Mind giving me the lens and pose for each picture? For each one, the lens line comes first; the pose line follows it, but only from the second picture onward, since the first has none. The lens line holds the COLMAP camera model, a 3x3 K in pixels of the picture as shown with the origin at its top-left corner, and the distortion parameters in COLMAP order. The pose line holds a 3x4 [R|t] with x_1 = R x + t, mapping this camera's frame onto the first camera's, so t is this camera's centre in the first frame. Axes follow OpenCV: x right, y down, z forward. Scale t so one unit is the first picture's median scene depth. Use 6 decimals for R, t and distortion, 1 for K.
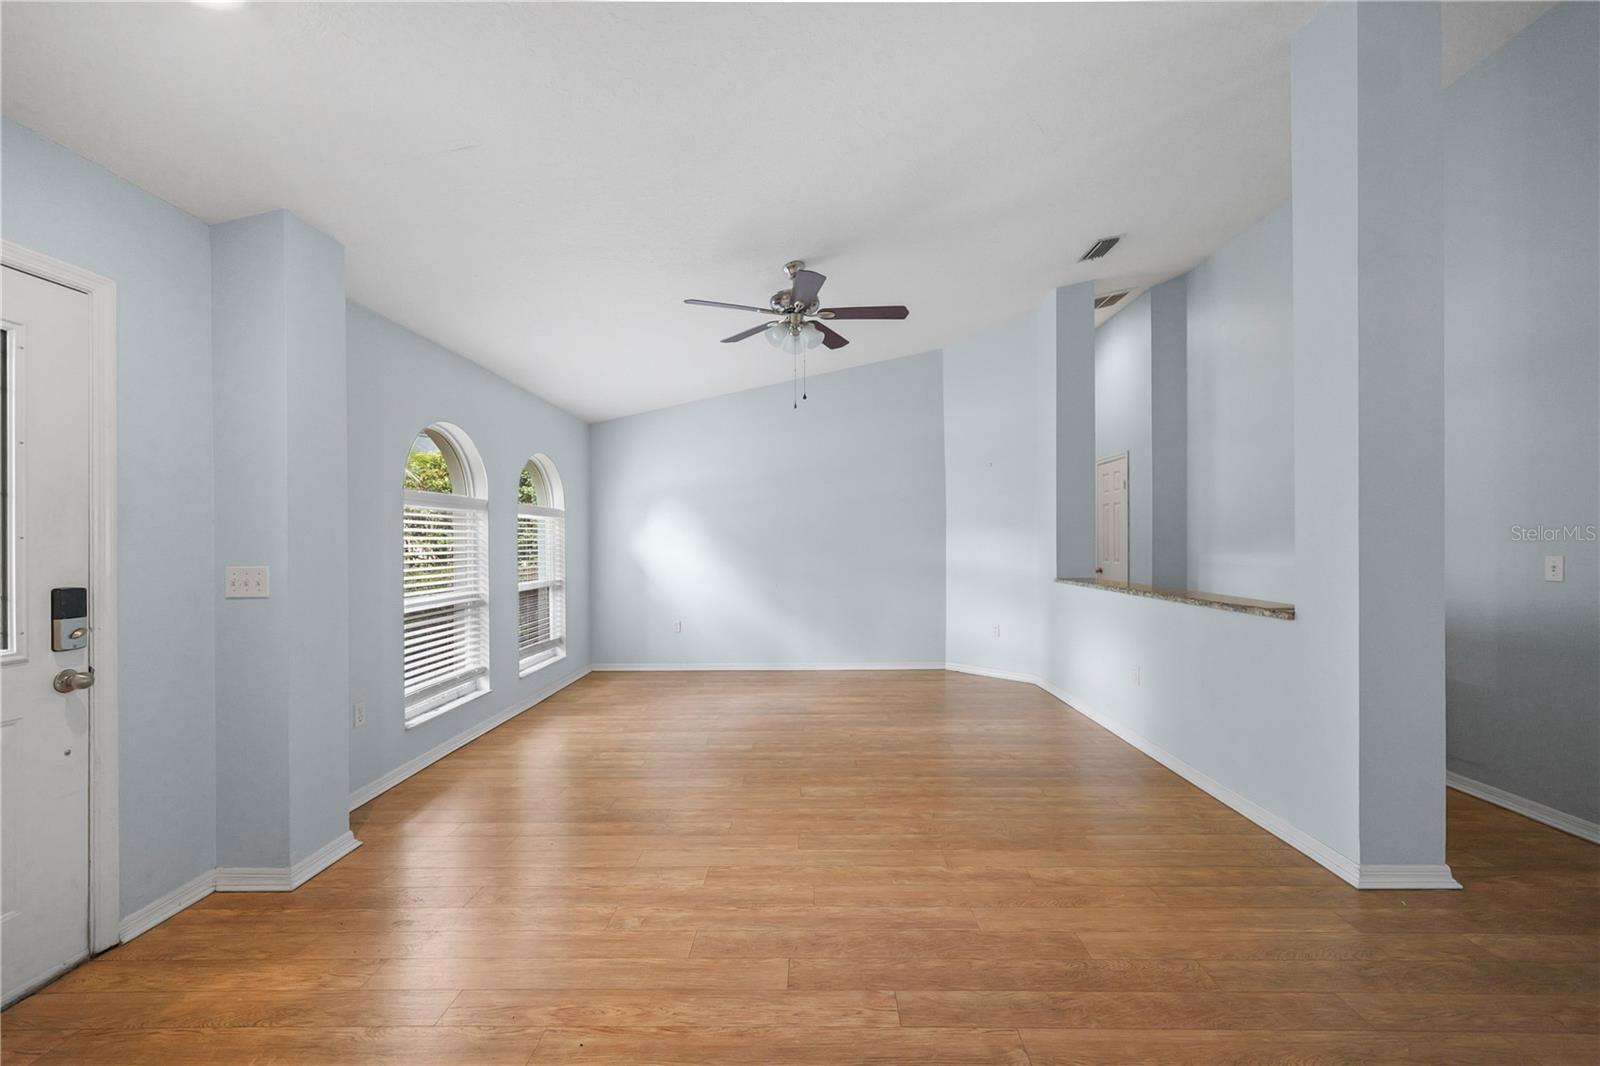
lens RADIAL K [[659.0, 0, 791.1], [0, 659.0, 542.4], [0, 0, 1]] dist [-0.002103, -0.000186]
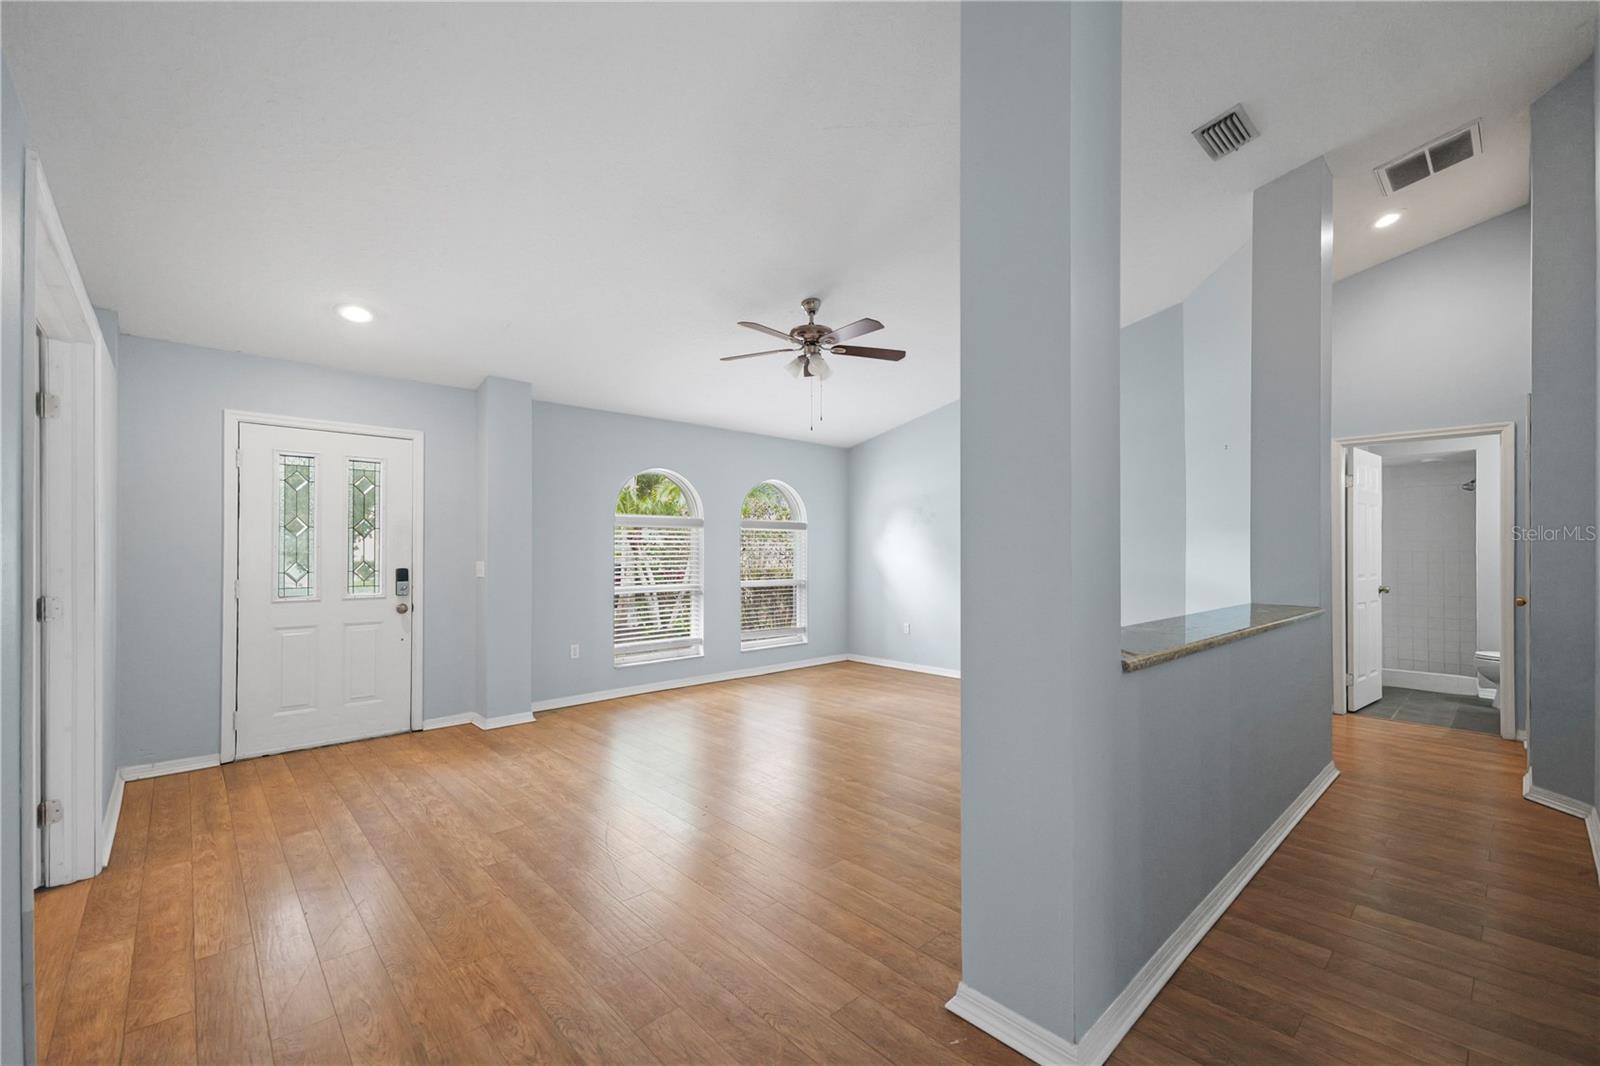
lens RADIAL K [[659.0, 0, 785.4], [0, 659.0, 548.3], [0, 0, 1]] dist [-0.002103, -0.000186]
pose [[0.683282, 0.001778, -0.730152, 1.379973], [-0.002837, 0.999996, -0.000220, -0.004068], [0.730149, 0.002222, 0.683285, 0.366766]]
